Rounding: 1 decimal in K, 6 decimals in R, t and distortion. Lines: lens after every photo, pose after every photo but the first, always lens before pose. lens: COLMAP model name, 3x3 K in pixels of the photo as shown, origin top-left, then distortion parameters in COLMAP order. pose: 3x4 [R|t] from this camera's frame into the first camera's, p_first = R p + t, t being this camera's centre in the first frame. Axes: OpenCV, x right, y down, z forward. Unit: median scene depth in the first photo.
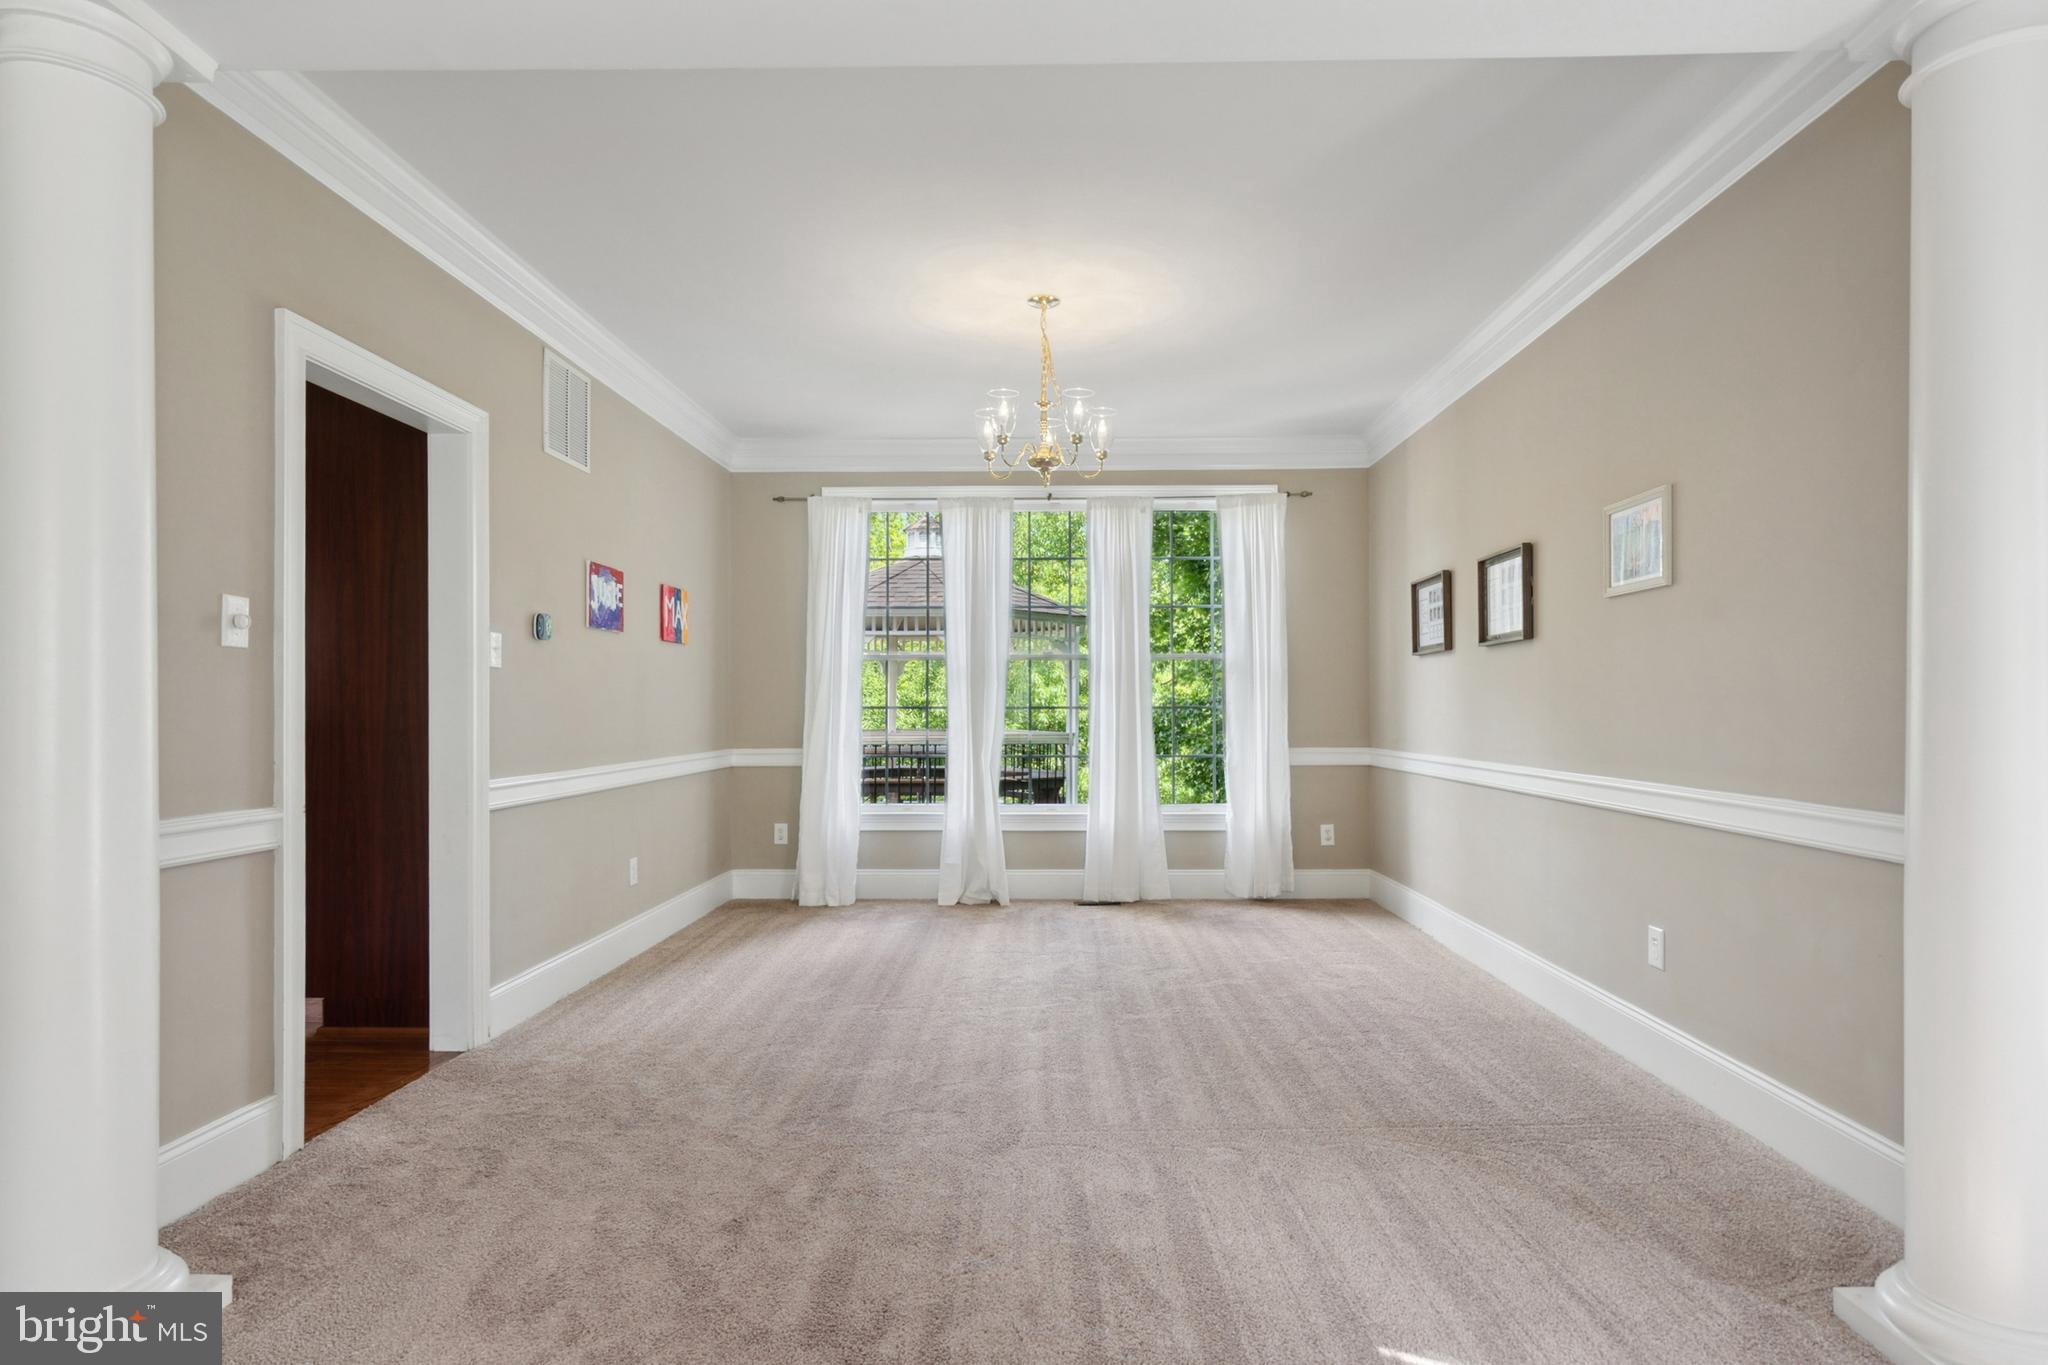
lens RADIAL K [[1064.3, 0, 1019.6], [0, 1064.3, 717.0], [0, 0, 1]] dist [0.000464, 0.000484]
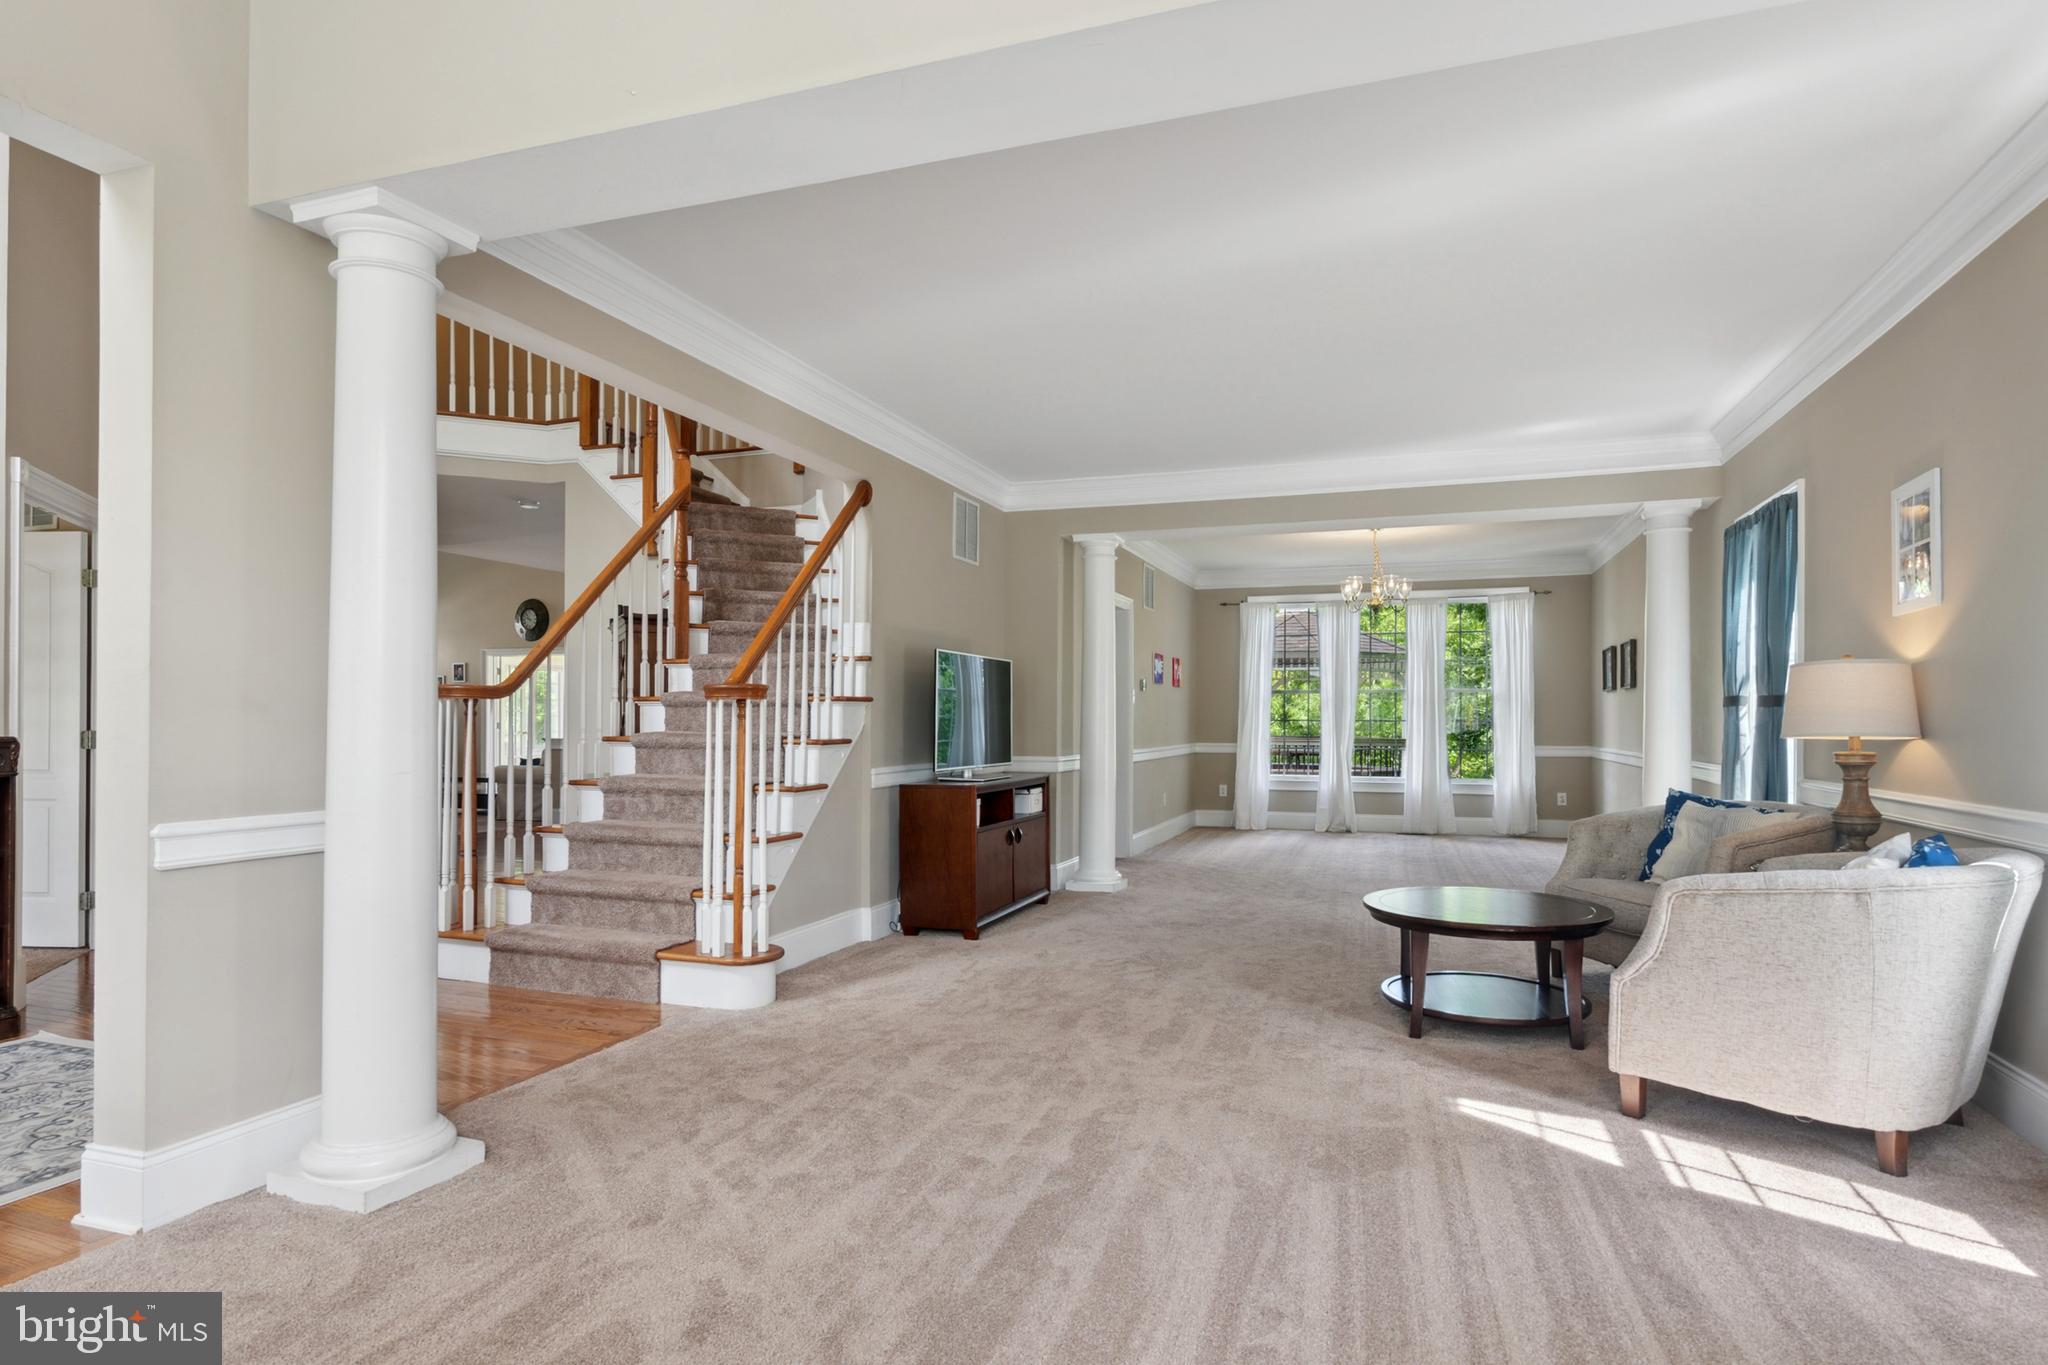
lens RADIAL K [[1064.3, 0, 1019.6], [0, 1064.3, 717.0], [0, 0, 1]] dist [0.000464, 0.000484]
pose [[0.949040, 0.005196, -0.315111, 0.014073], [-0.007368, 0.999957, -0.005704, -0.001084], [0.315068, 0.007735, 0.949038, -0.841340]]
